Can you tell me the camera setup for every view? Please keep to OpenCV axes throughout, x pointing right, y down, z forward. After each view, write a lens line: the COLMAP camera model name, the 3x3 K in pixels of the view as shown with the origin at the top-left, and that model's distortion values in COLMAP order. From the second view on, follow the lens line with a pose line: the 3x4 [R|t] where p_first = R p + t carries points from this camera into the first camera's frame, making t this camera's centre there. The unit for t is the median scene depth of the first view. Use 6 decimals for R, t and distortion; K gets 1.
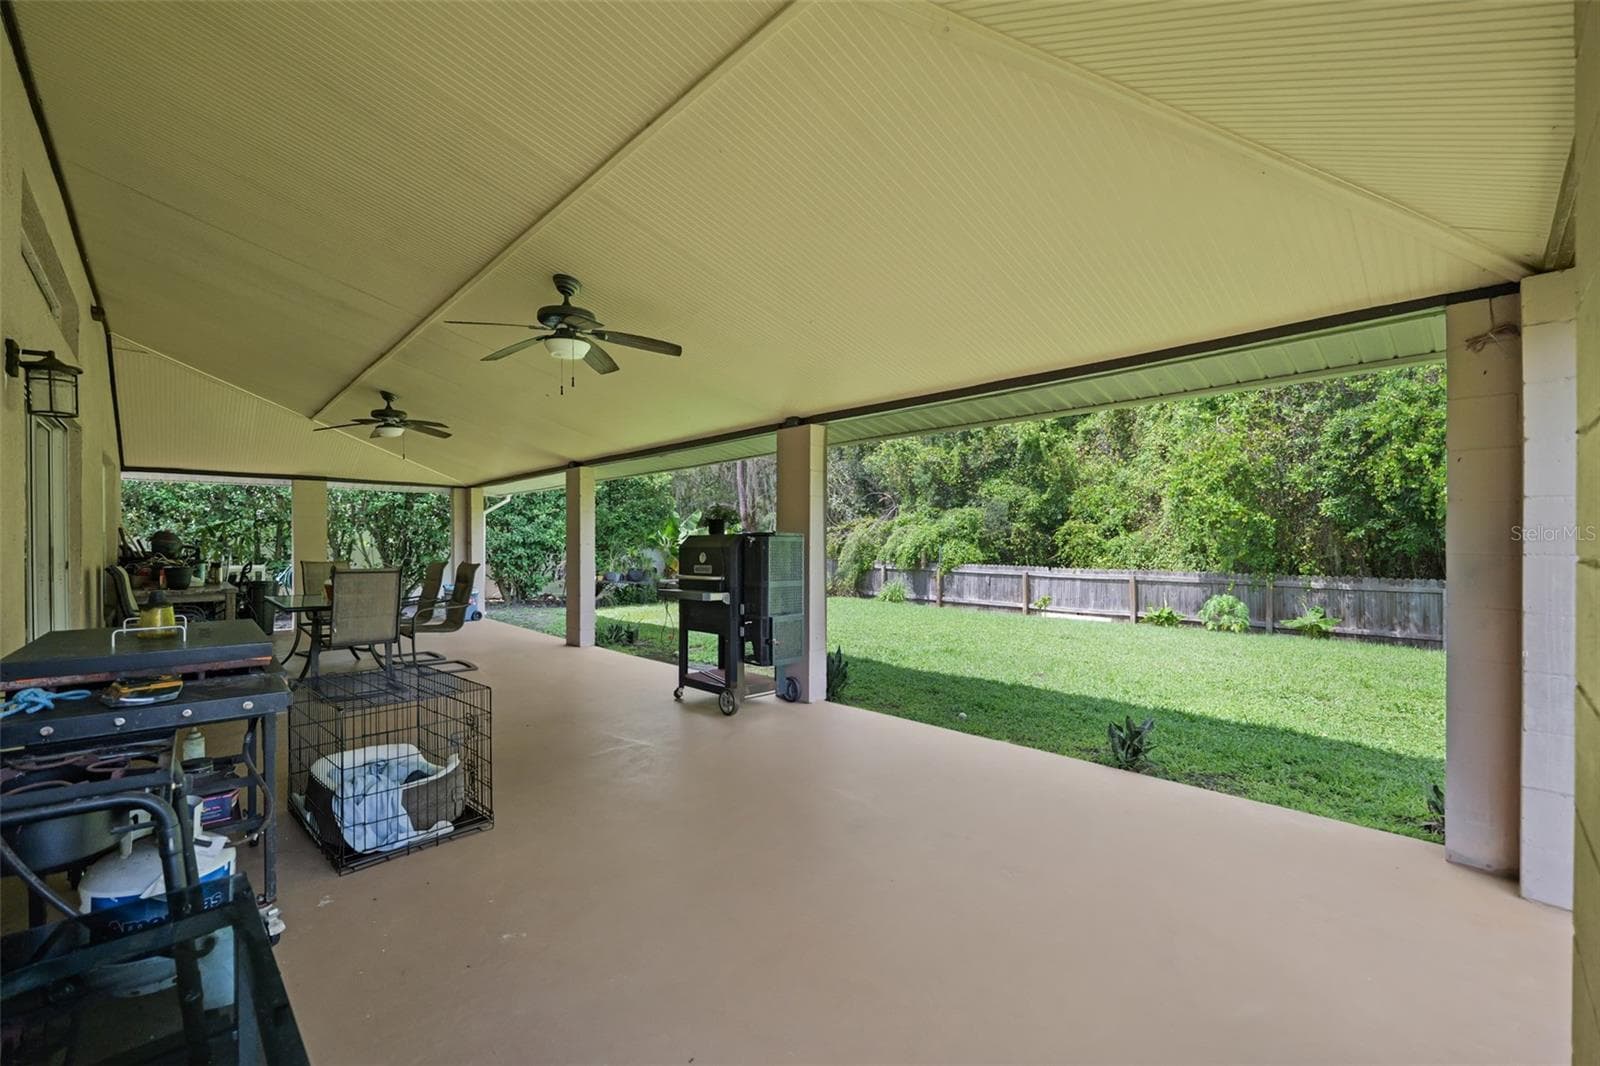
lens RADIAL K [[654.3, 0, 800.0], [0, 654.3, 533.0], [0, 0, 1]] dist [-0.001723, -0.000557]
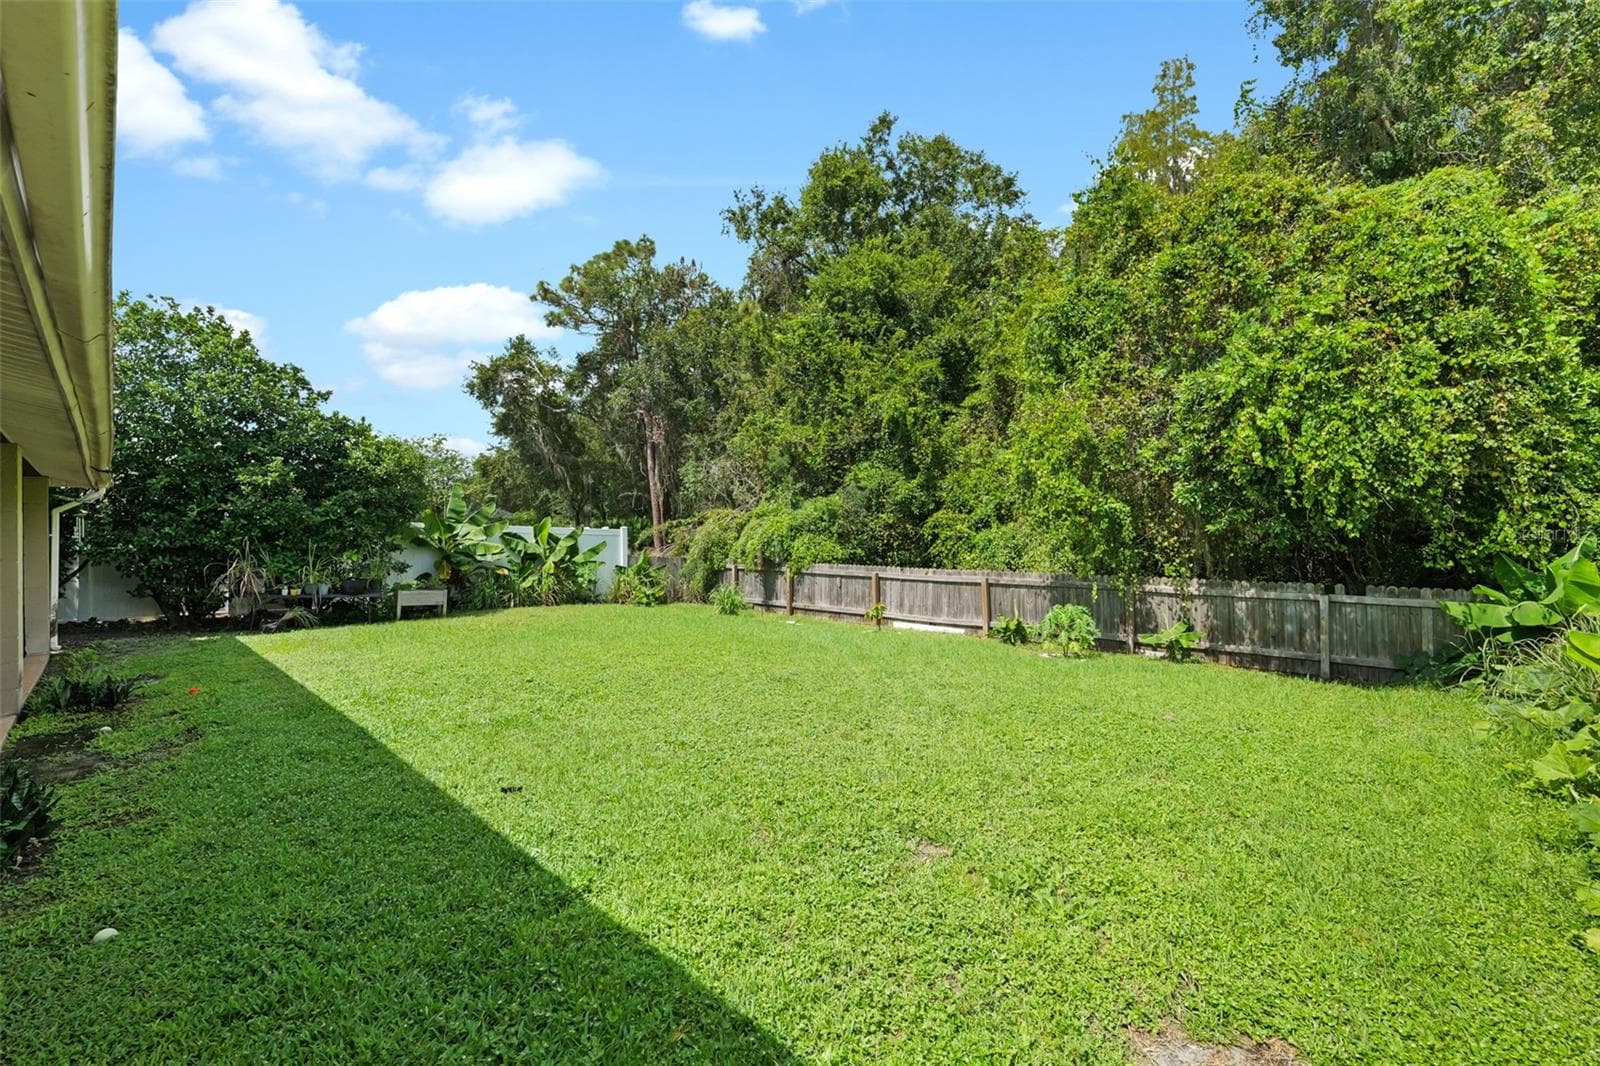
lens RADIAL K [[677.0, 0, 802.2], [0, 677.0, 517.2], [0, 0, 1]] dist [-0.000002, 0.000071]
pose [[0.999219, -0.009477, 0.038353, 0.211314], [0.009791, 0.999920, -0.008017, -0.005053], [-0.038274, 0.008386, 0.999232, 0.135050]]
